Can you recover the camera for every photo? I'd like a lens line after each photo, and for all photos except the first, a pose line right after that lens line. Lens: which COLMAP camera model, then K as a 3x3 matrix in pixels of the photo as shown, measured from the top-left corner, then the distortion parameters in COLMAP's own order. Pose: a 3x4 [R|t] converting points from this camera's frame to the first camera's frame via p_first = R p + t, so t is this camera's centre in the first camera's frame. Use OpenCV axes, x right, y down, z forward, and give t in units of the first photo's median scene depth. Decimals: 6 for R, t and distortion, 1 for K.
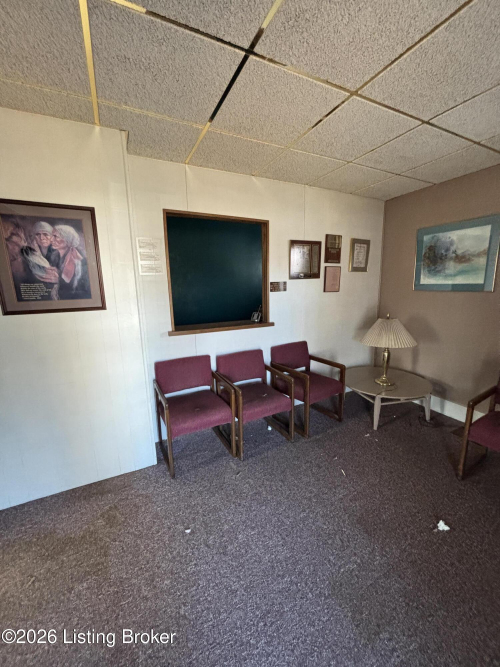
lens RADIAL K [[267.7, 0, 248.8], [0, 267.7, 330.9], [0, 0, 1]] dist [-0.002666, -0.000171]
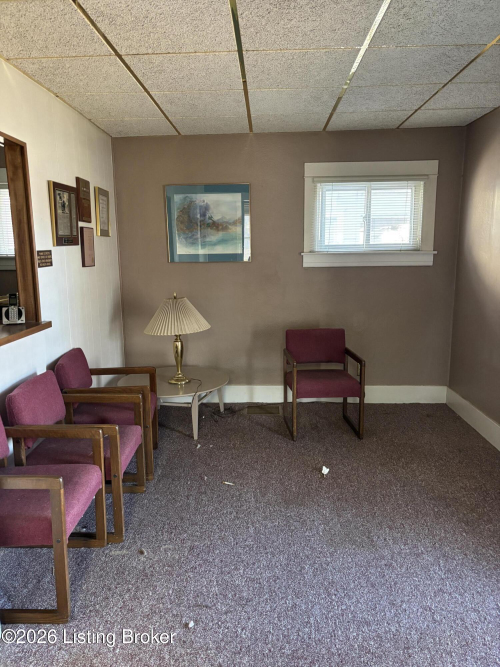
lens RADIAL K [[499.1, 0, 248.5], [0, 499.1, 334.1], [0, 0, 1]] dist [-0.008253, -0.007481]
pose [[0.477360, -0.139699, 0.867532, -0.659204], [0.158552, 0.984770, 0.071335, -0.013702], [-0.864285, 0.103496, 0.492239, 0.114786]]
